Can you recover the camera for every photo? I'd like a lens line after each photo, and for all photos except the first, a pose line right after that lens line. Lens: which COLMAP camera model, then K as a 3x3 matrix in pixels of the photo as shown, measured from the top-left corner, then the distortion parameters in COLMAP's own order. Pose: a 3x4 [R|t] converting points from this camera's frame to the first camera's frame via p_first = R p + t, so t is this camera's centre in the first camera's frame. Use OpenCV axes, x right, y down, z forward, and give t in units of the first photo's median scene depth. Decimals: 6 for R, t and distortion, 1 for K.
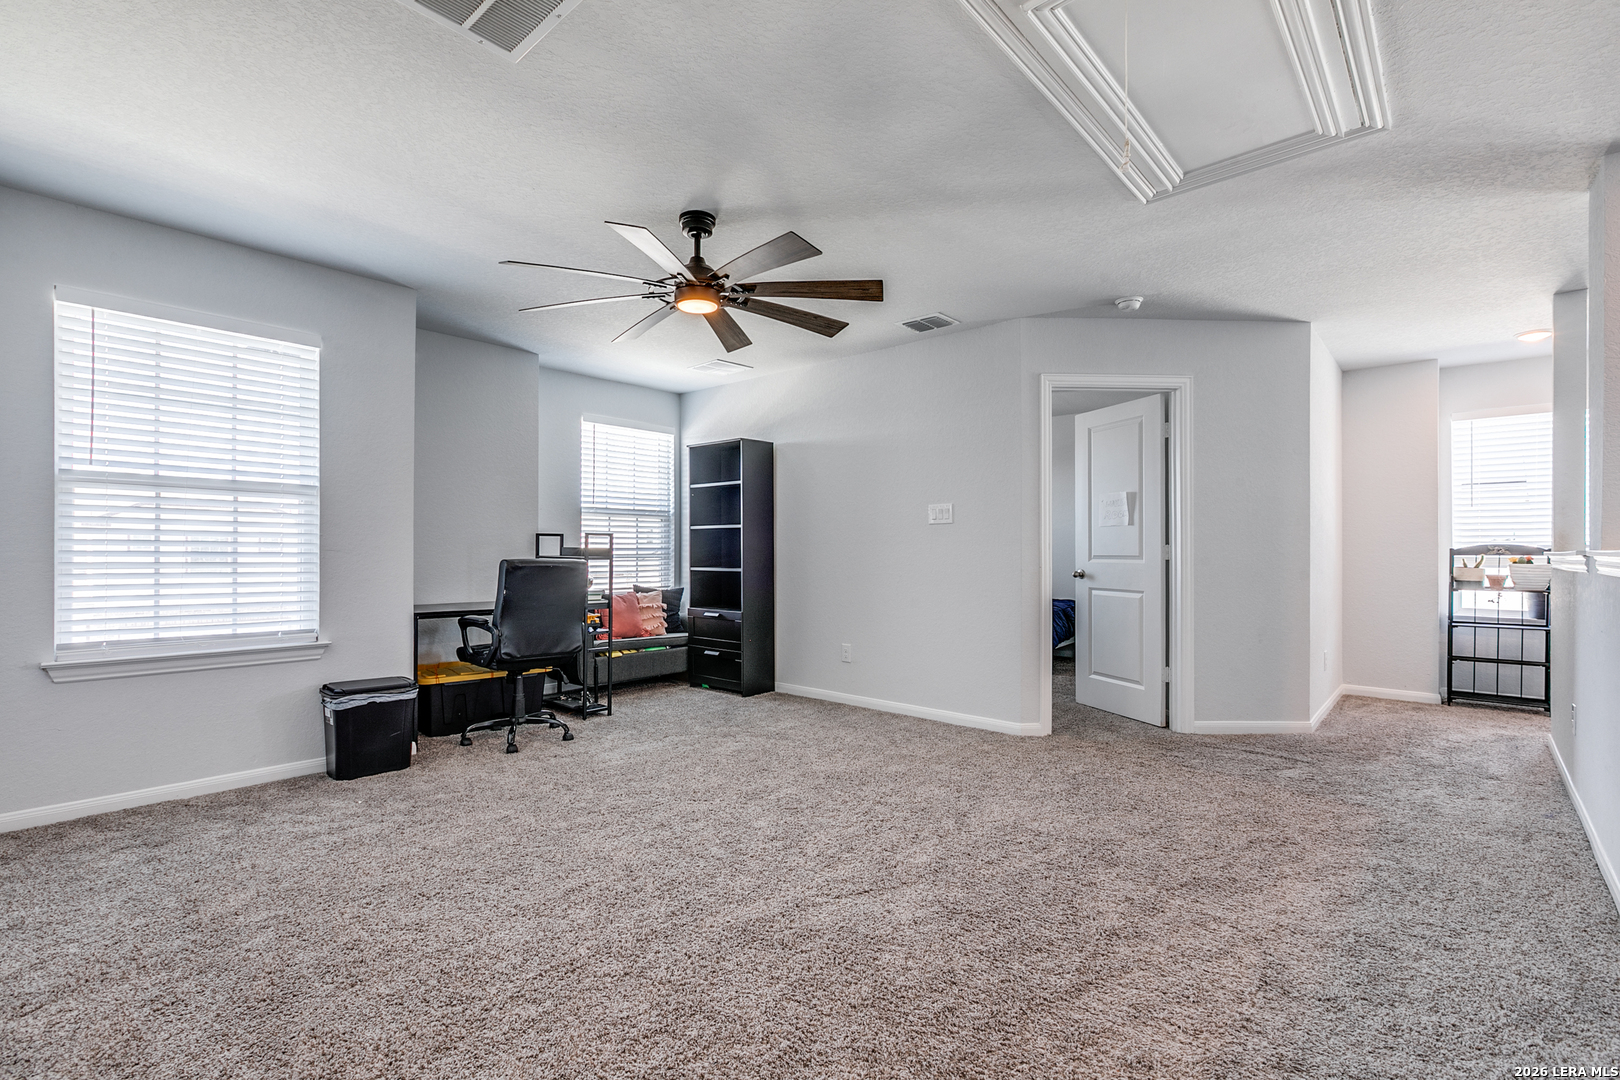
lens RADIAL K [[722.1, 0, 808.6], [0, 722.1, 550.2], [0, 0, 1]] dist [0.000241, -0.000075]
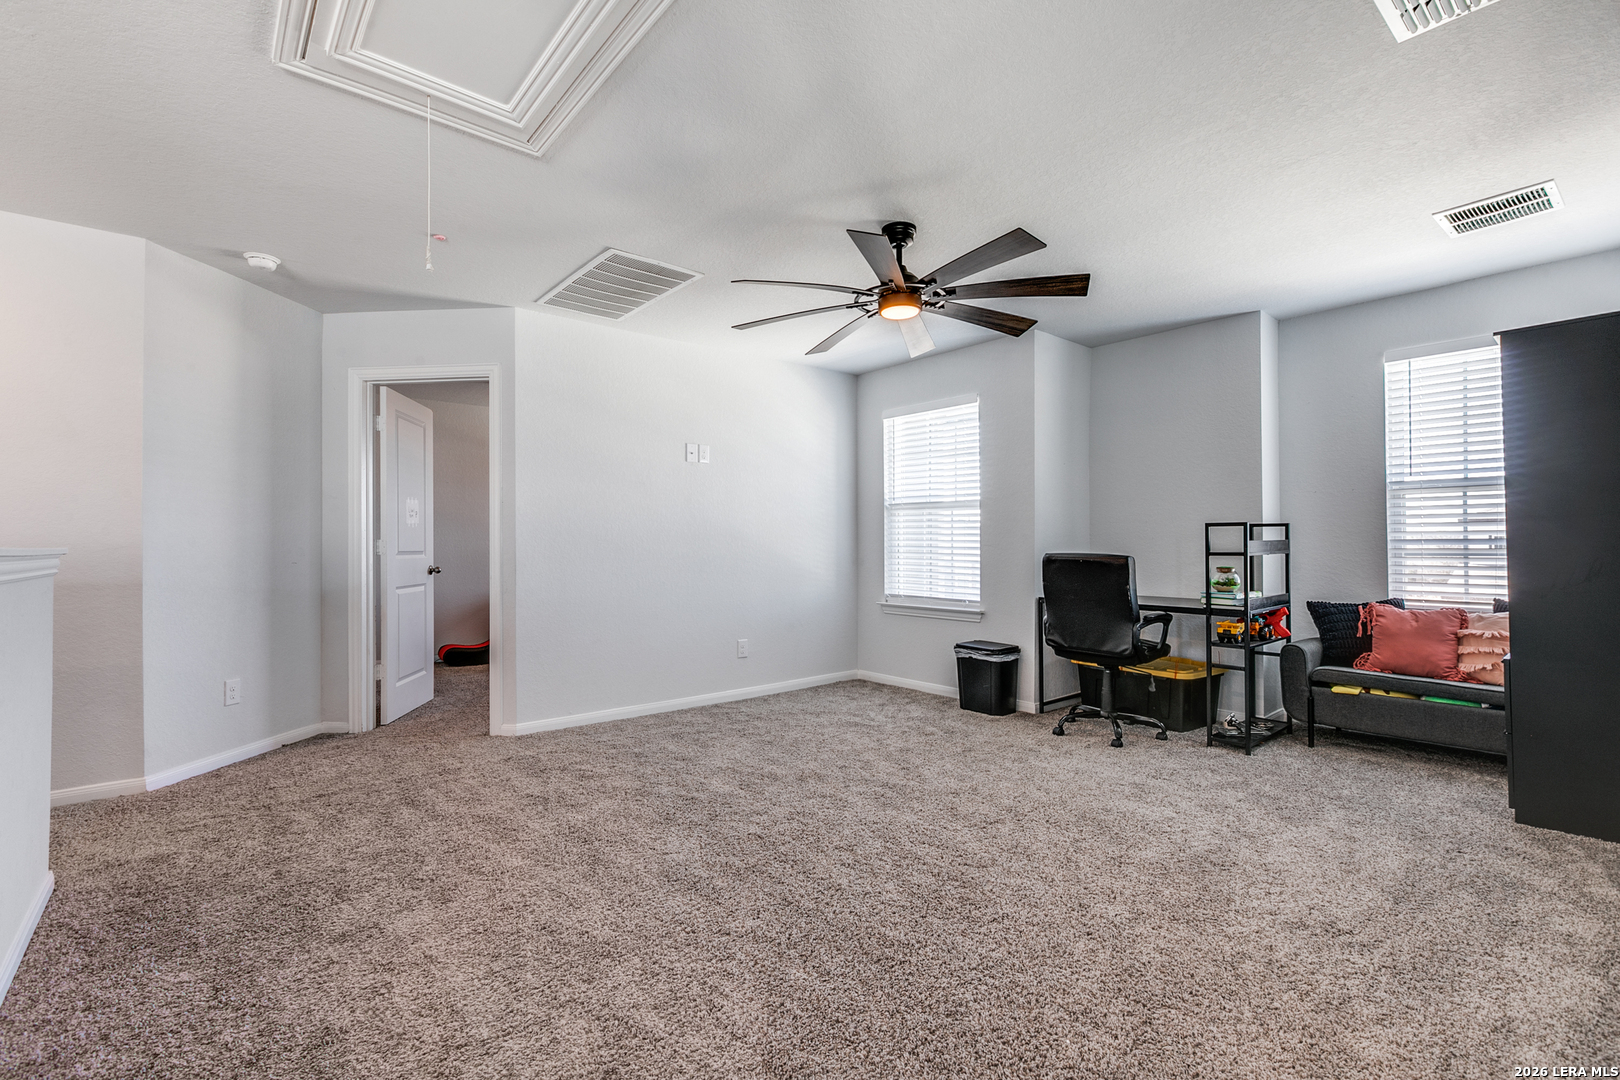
lens RADIAL K [[722.1, 0, 808.6], [0, 722.1, 550.2], [0, 0, 1]] dist [0.000241, -0.000075]
pose [[-0.131861, -0.003398, -0.991262, 0.701359], [-0.000402, 0.999994, -0.003375, 0.013781], [0.991268, -0.000047, -0.131861, 0.795149]]
